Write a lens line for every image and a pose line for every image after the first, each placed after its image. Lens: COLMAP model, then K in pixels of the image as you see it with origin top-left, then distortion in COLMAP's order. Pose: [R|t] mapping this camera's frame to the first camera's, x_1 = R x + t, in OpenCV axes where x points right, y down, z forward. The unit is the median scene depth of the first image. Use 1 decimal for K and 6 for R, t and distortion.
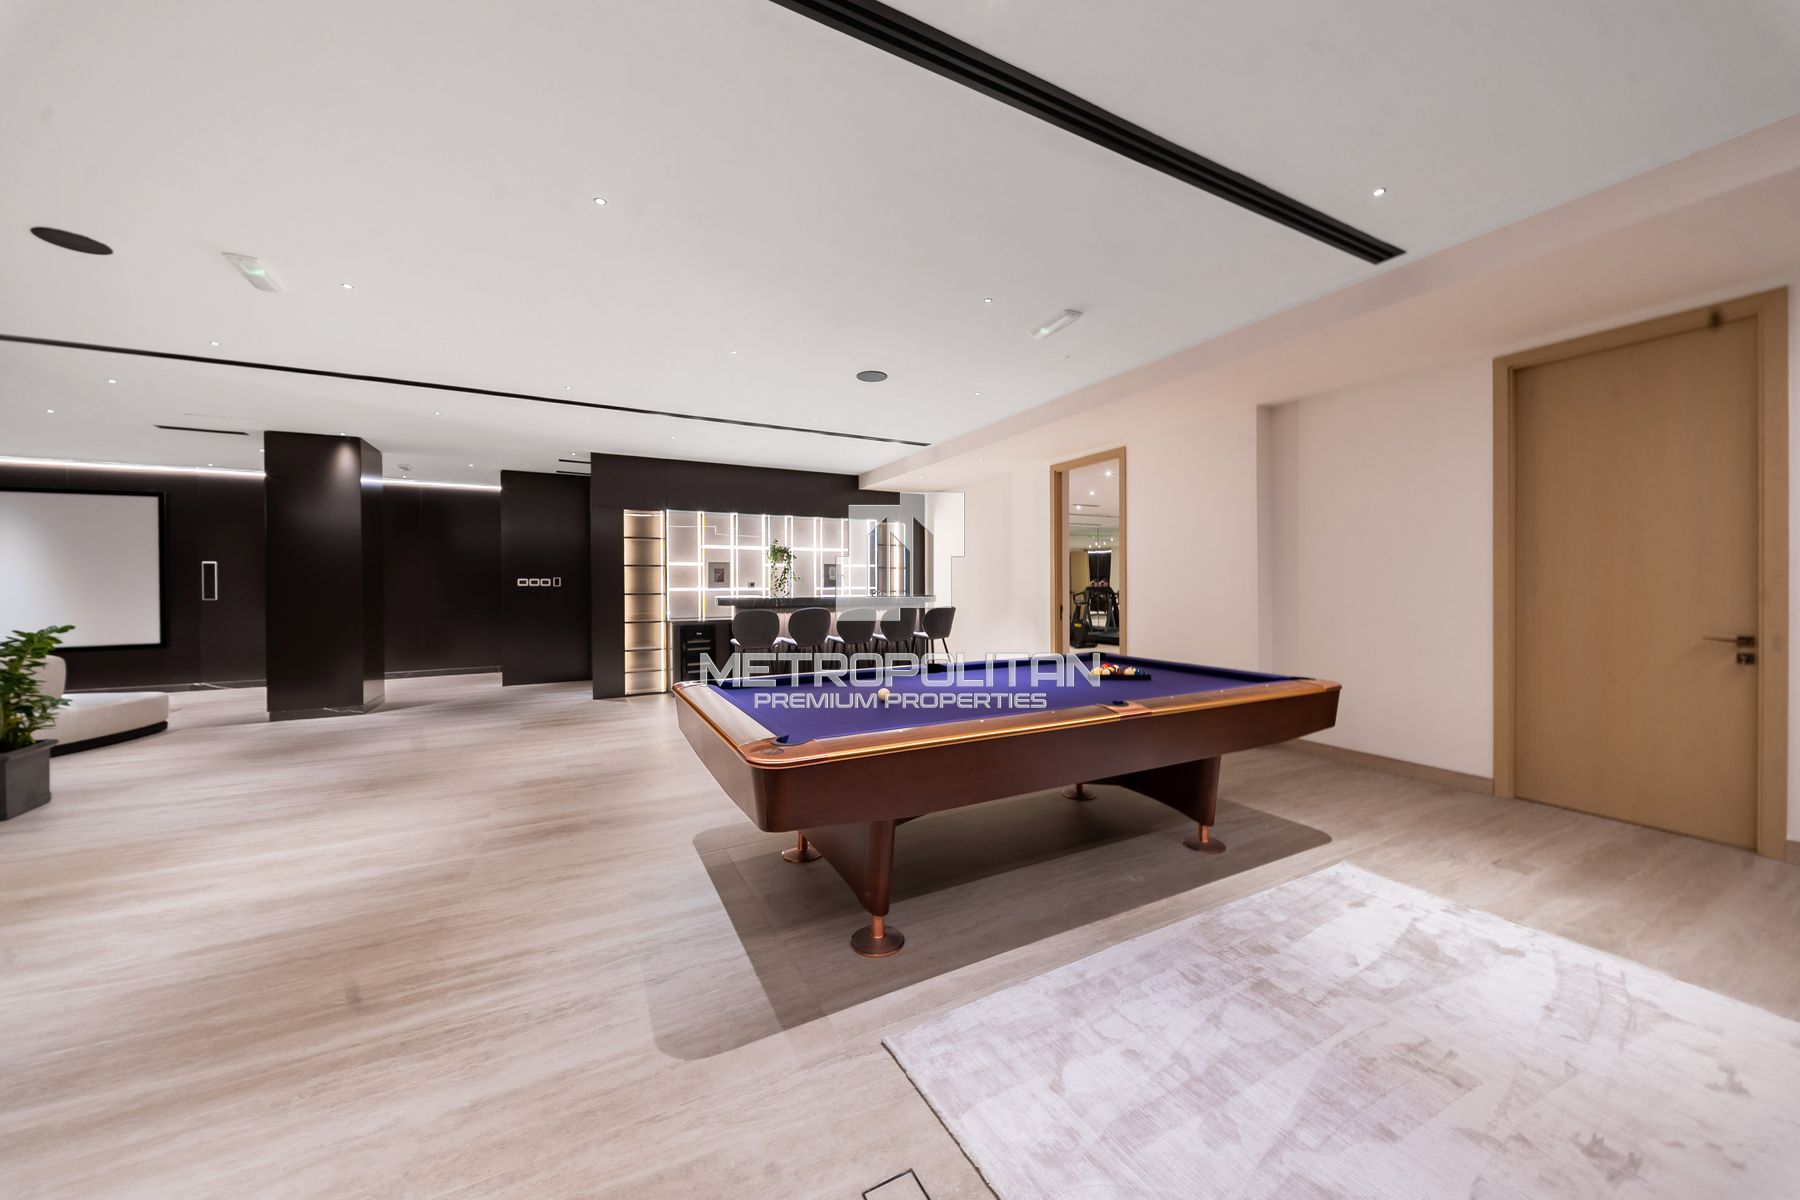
lens RADIAL K [[629.6, 0, 908.9], [0, 629.6, 596.5], [0, 0, 1]] dist [0.029991, -0.010929]
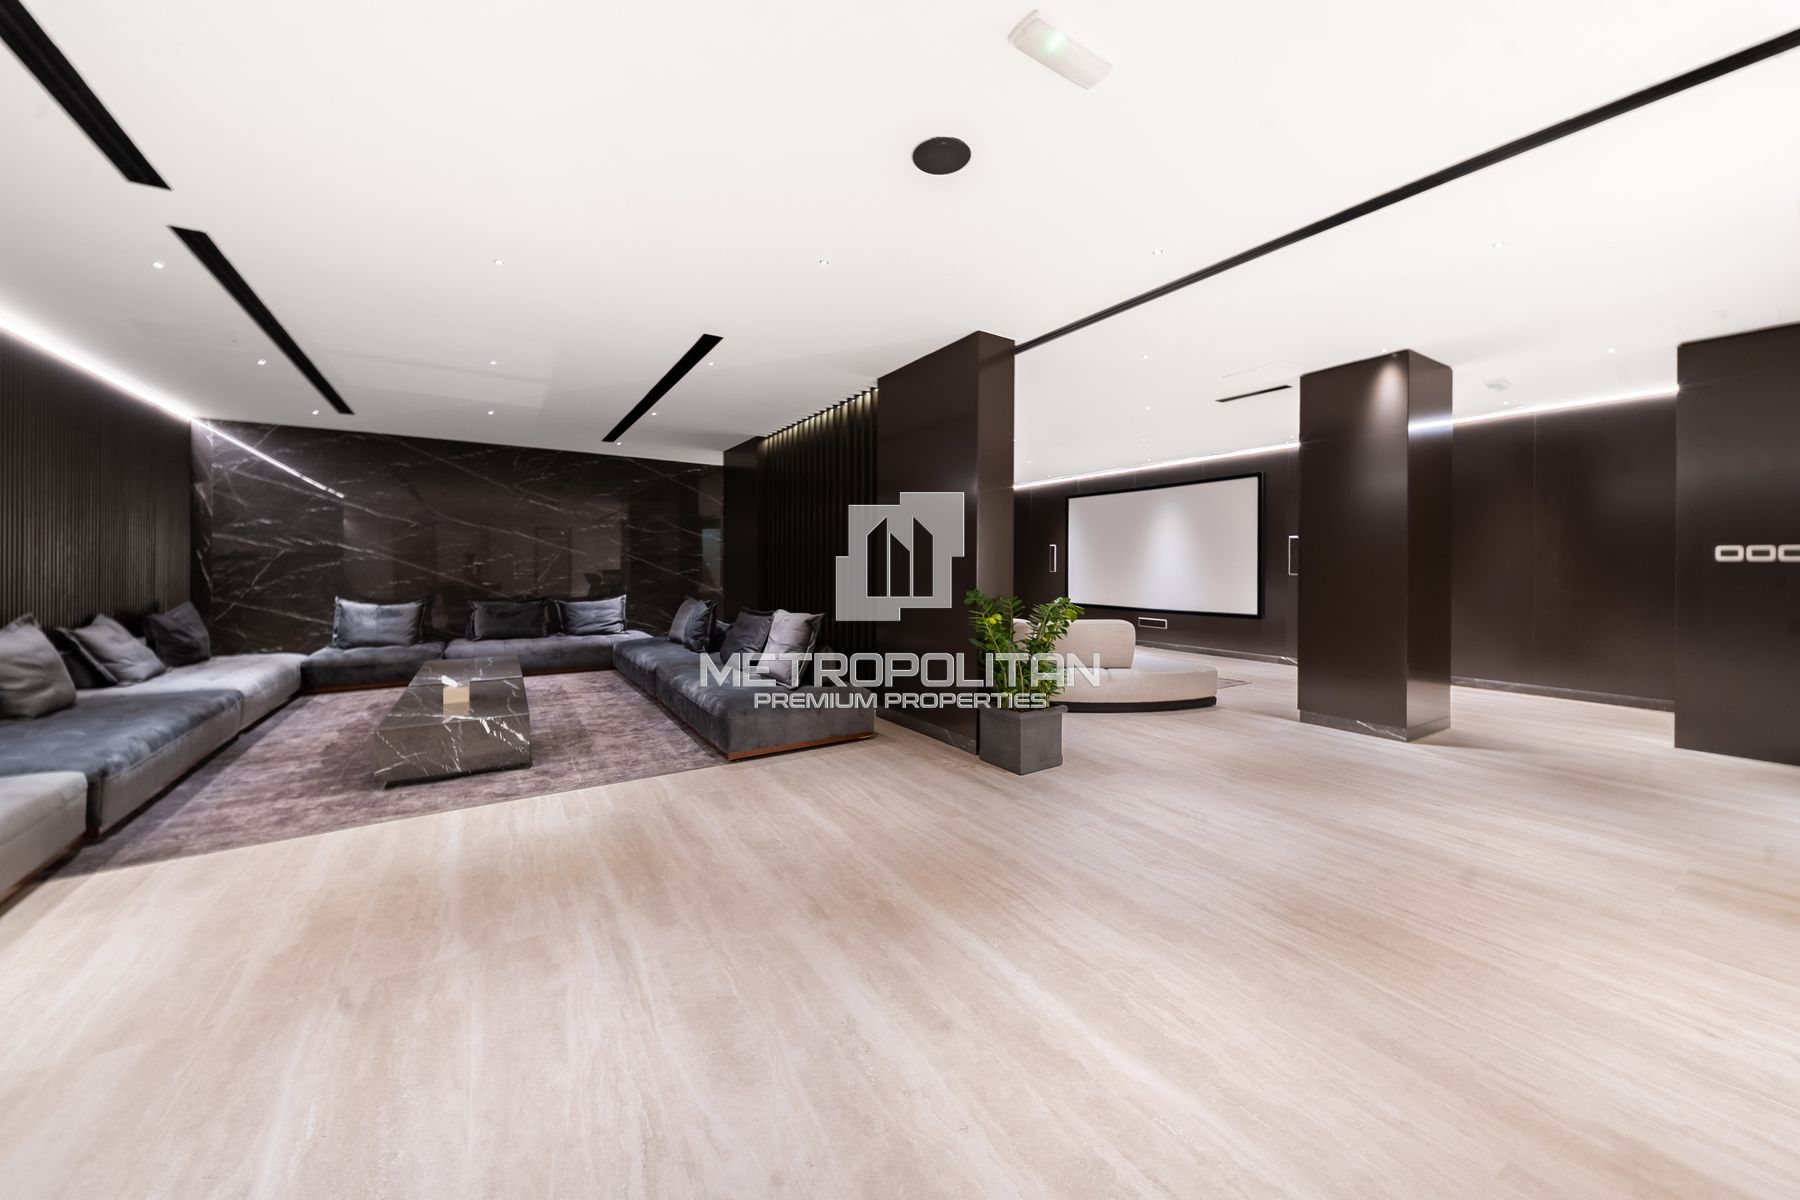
lens RADIAL K [[638.6, 0, 902.5], [0, 638.6, 562.8], [0, 0, 1]] dist [0.045131, -0.018942]
pose [[0.095978, 0.002228, -0.995381, -0.211434], [-0.018050, 0.999837, 0.000498, -0.003659], [0.995220, 0.017919, 0.096003, 0.415759]]
